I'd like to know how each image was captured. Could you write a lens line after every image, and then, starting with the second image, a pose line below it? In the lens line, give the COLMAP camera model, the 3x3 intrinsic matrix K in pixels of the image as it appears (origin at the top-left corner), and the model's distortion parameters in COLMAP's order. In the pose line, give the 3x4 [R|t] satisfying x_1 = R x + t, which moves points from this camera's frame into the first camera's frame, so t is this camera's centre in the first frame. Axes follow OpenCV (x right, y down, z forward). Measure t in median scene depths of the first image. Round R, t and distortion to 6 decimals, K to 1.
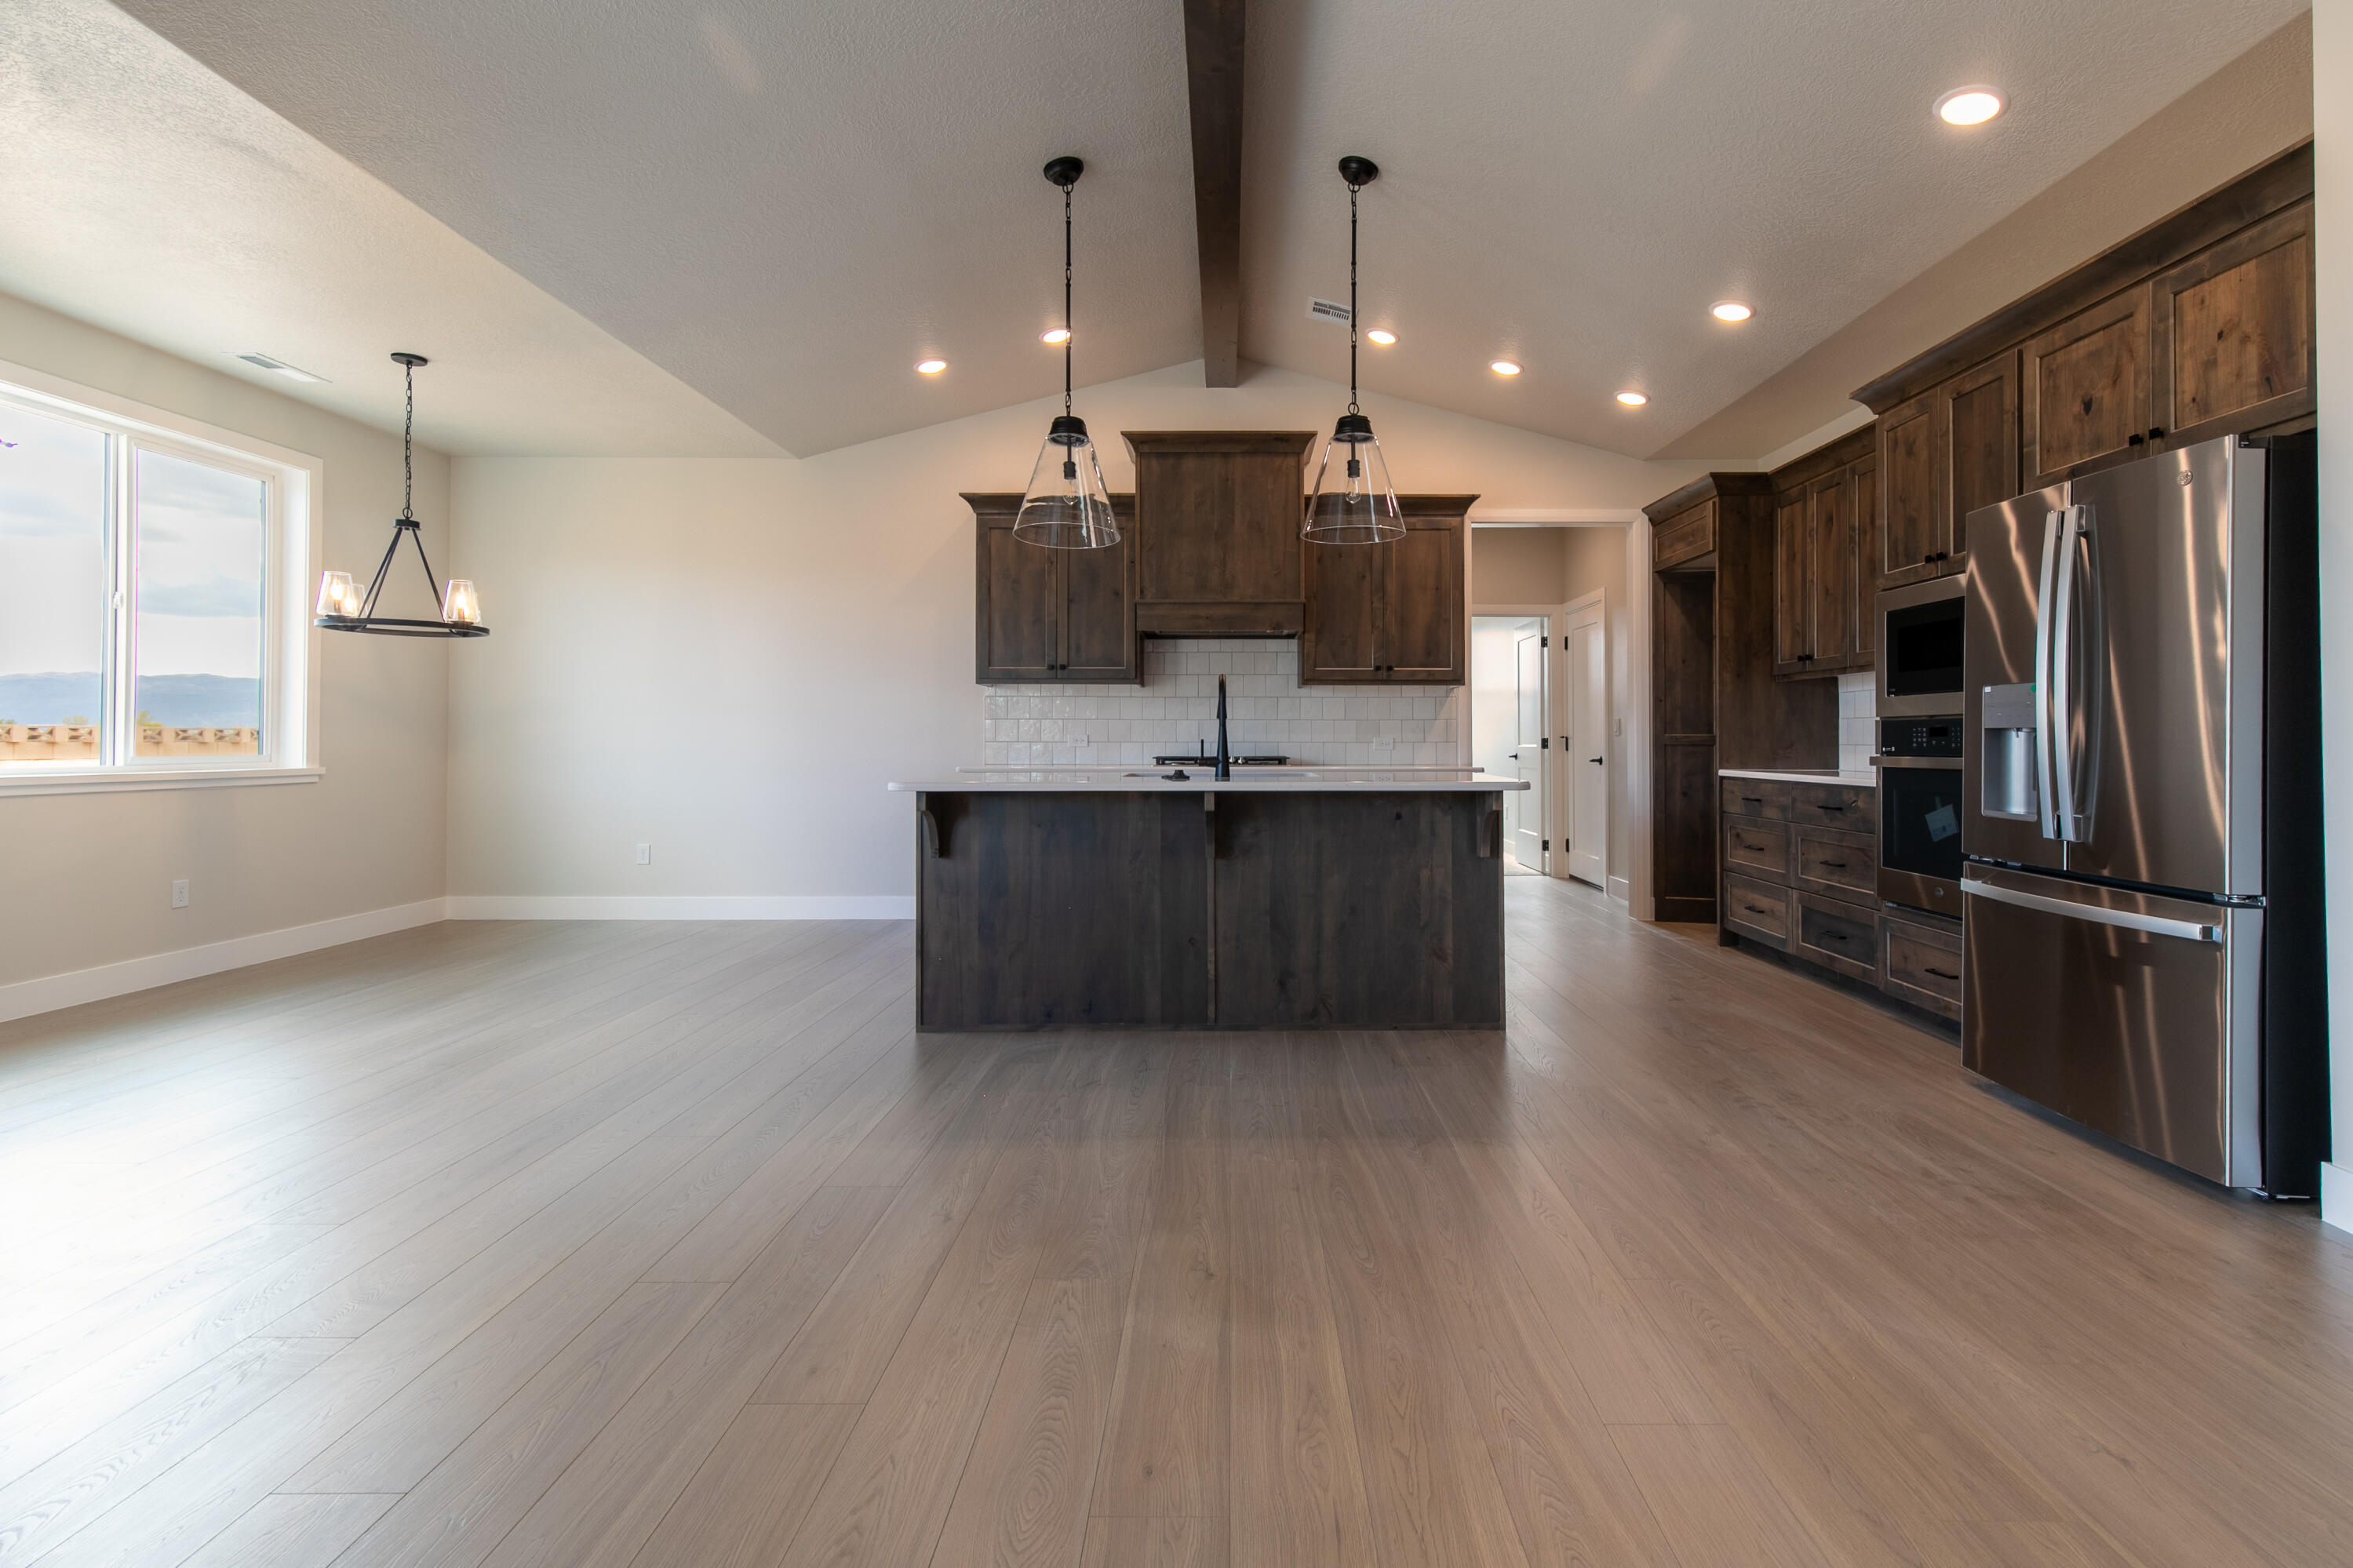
lens RADIAL K [[1081.5, 0, 1166.4], [0, 1081.5, 727.8], [0, 0, 1]] dist [0.008602, -0.001046]
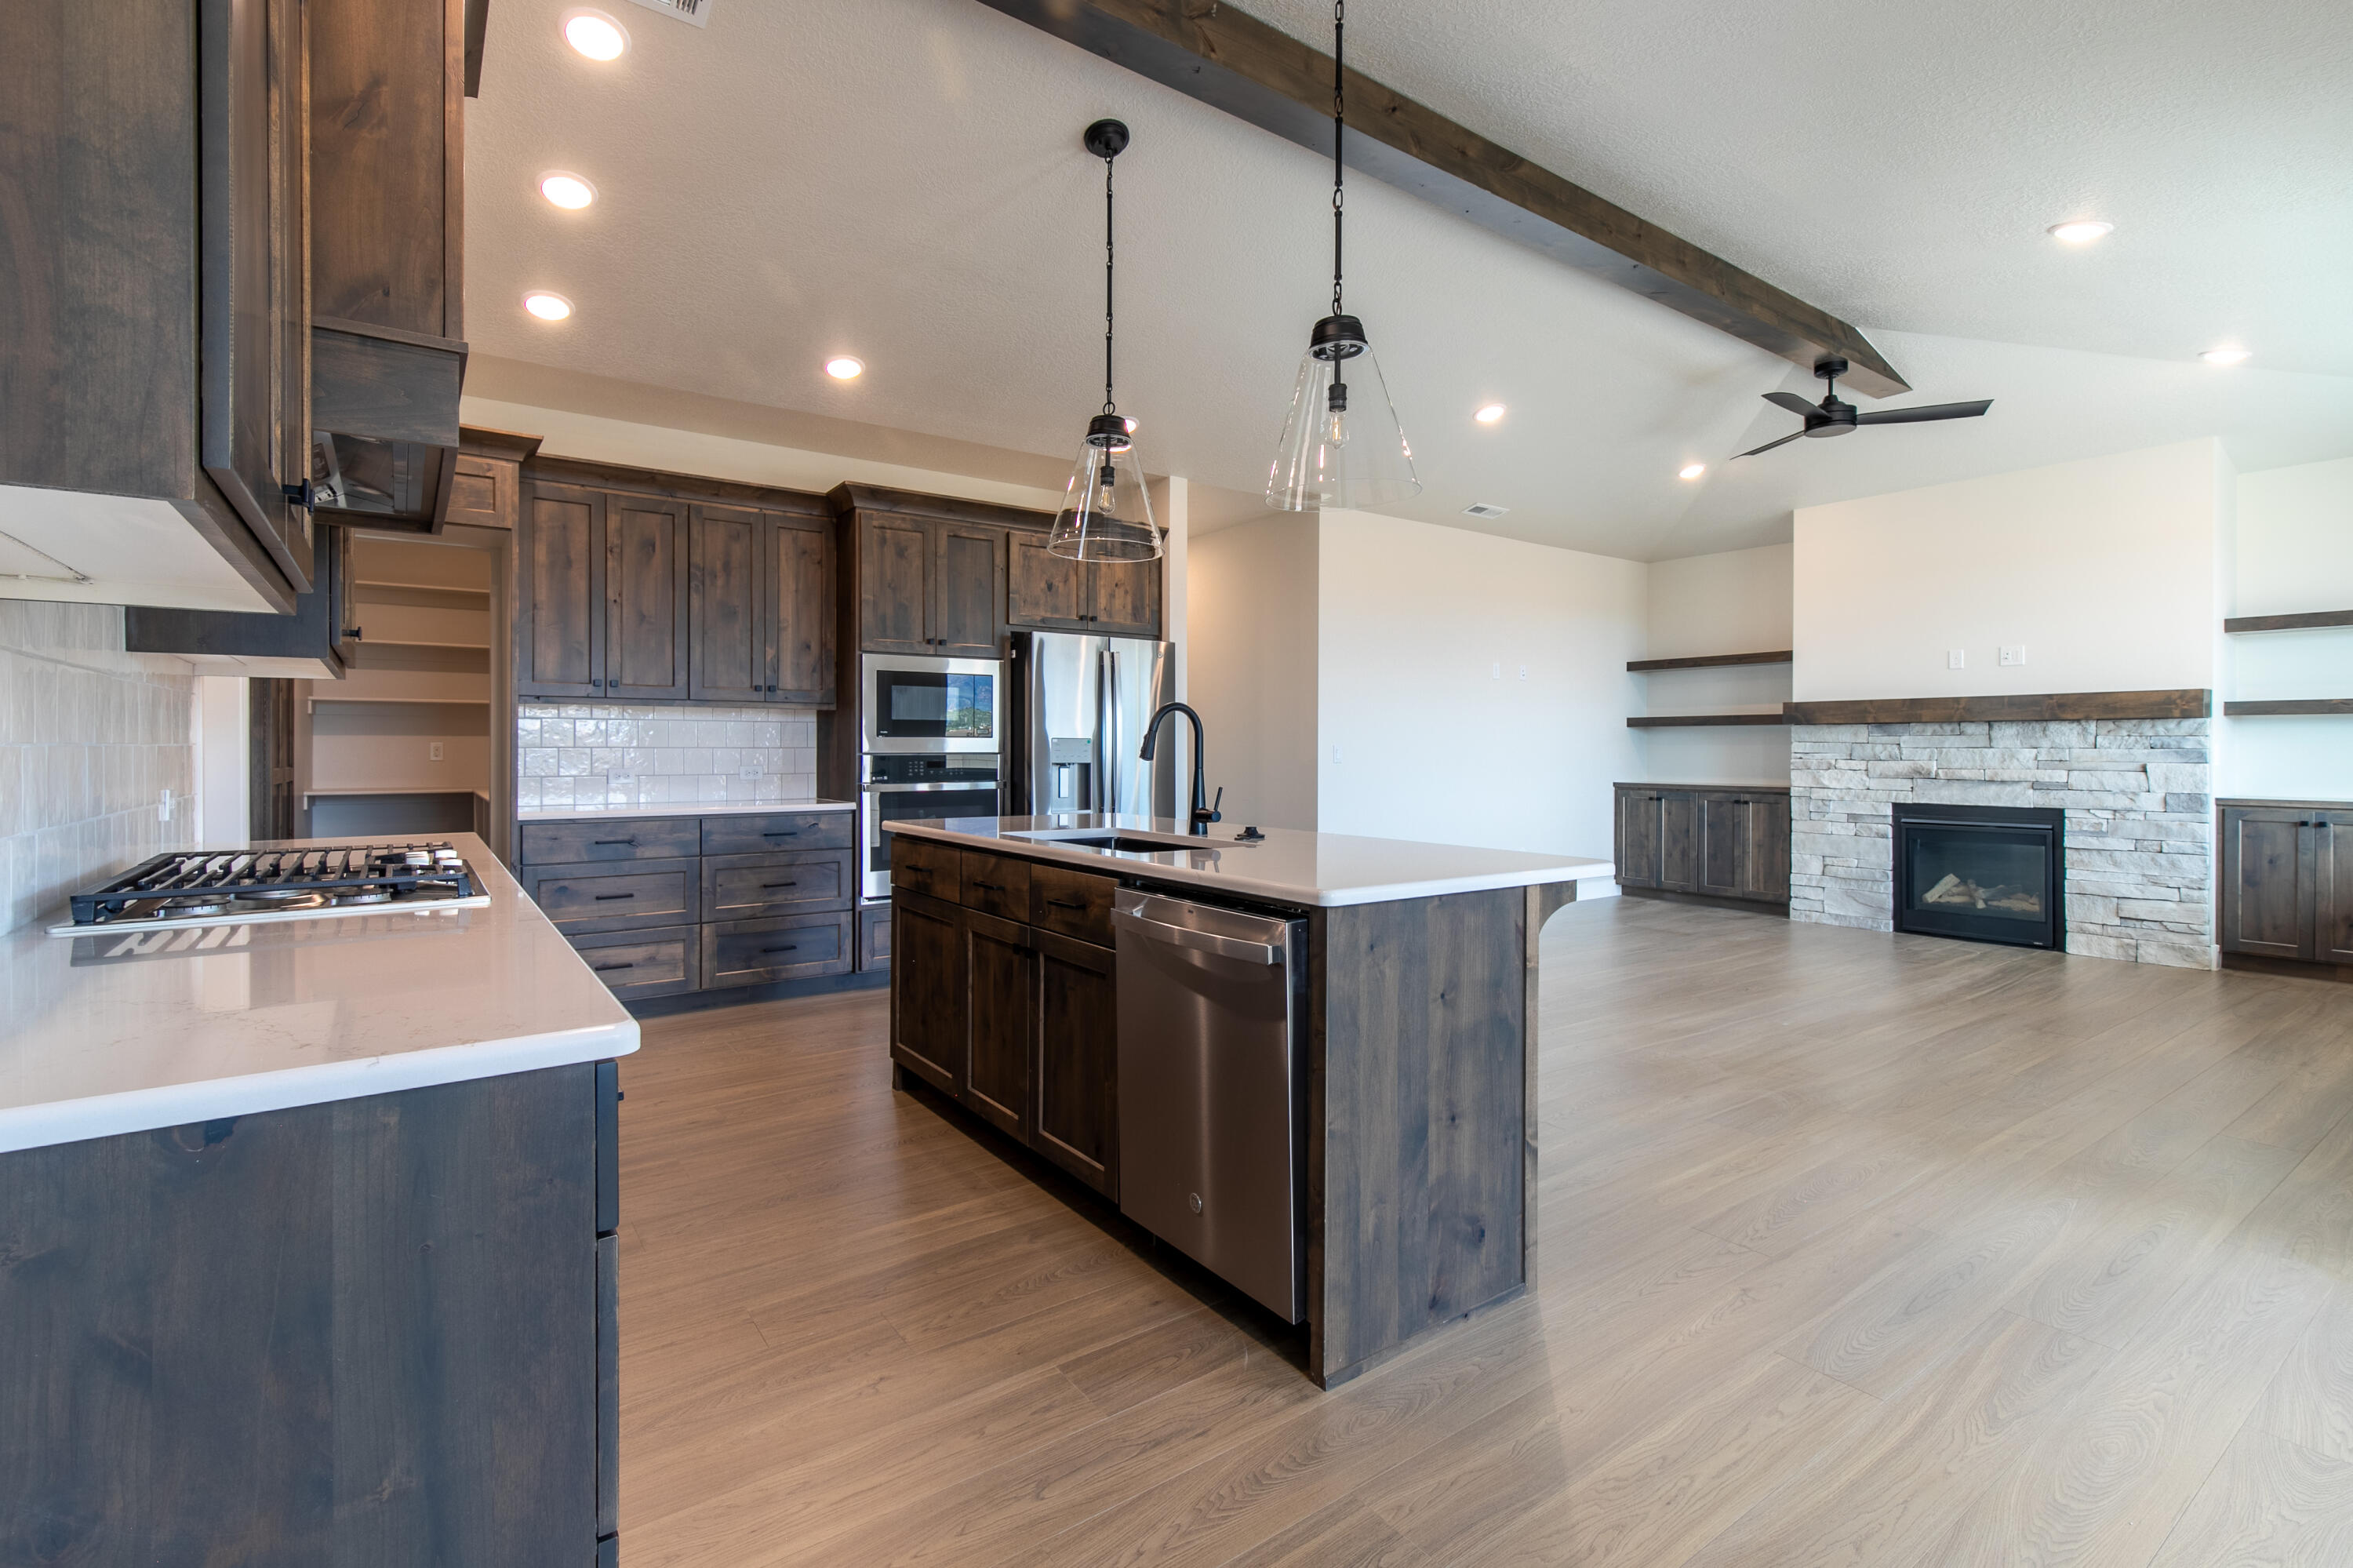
lens RADIAL K [[1081.7, 0, 1176.7], [0, 1081.7, 747.7], [0, 0, 1]] dist [0.008602, -0.001046]
pose [[-0.634408, -0.003203, 0.772992, -0.536675], [-0.012448, 0.999904, -0.006073, -0.012535], [-0.772898, -0.013475, -0.634387, 1.526866]]
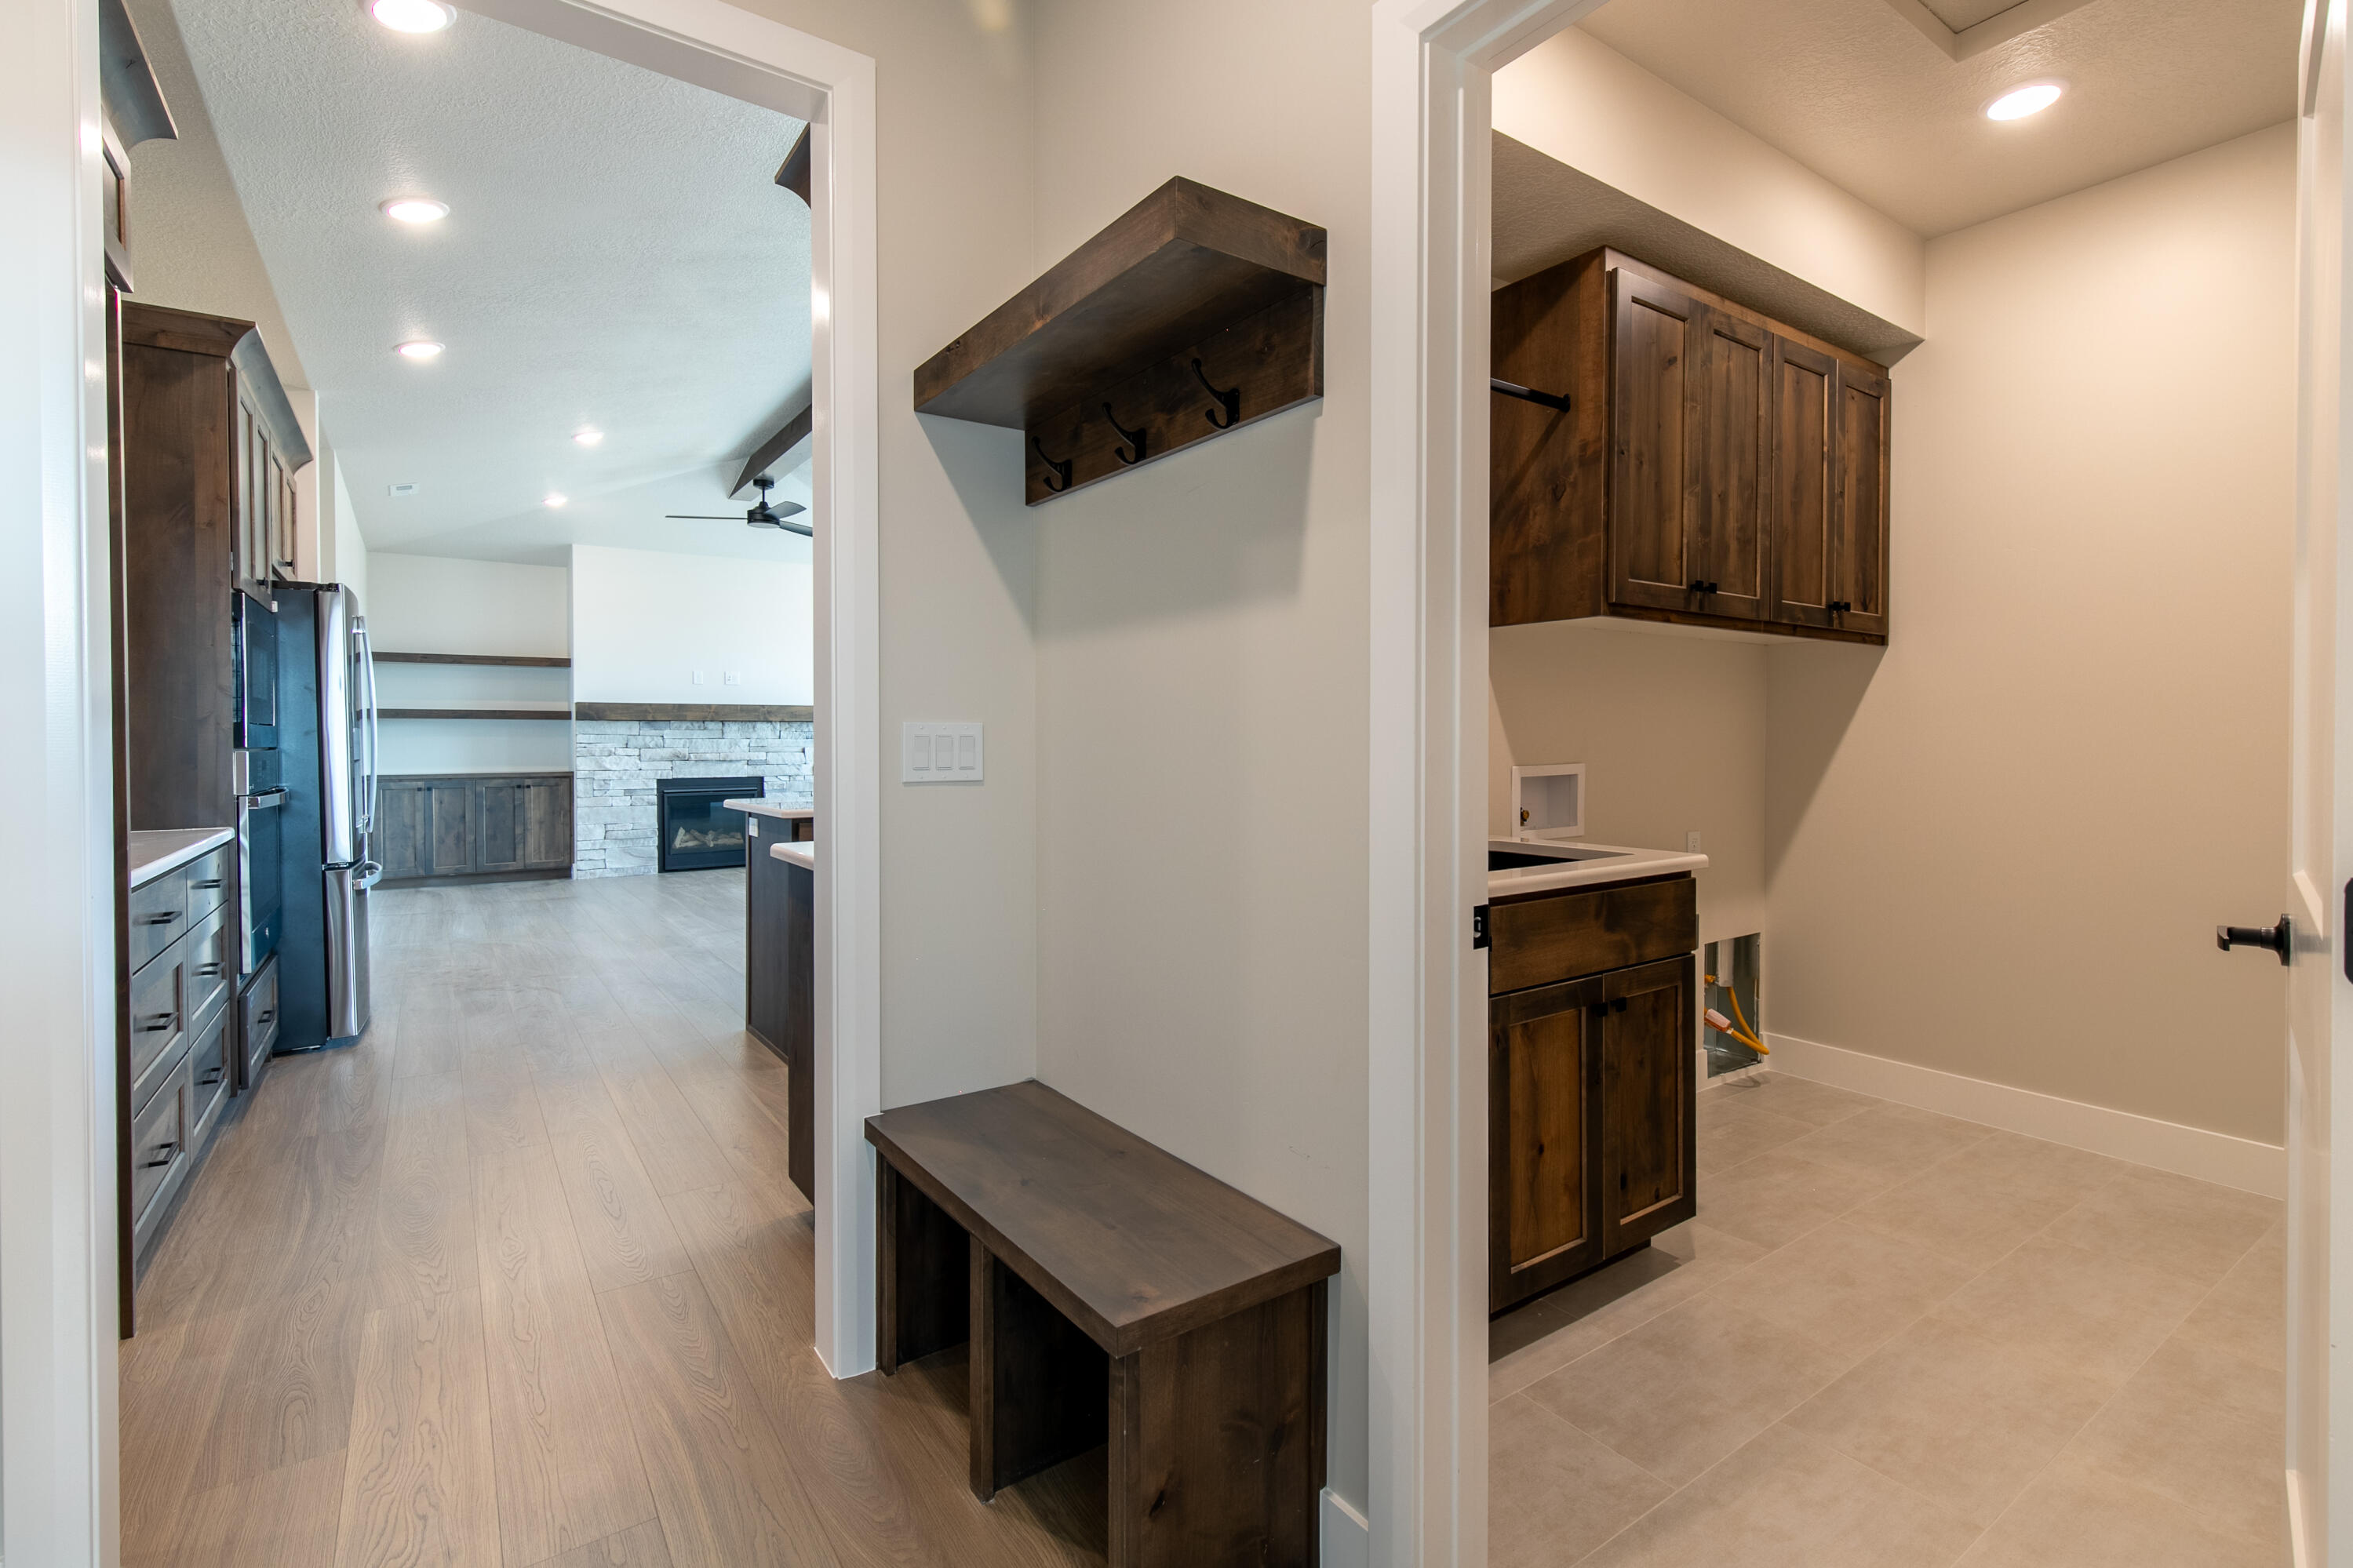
lens RADIAL K [[1081.5, 0, 1205.4], [0, 1081.5, 748.9], [0, 0, 1]] dist [0.008602, -0.001046]
pose [[-0.776374, 0.006413, -0.630239, 0.622788], [0.008368, 0.999965, -0.000134, -0.004907], [0.630216, -0.005378, -0.776401, 2.123846]]
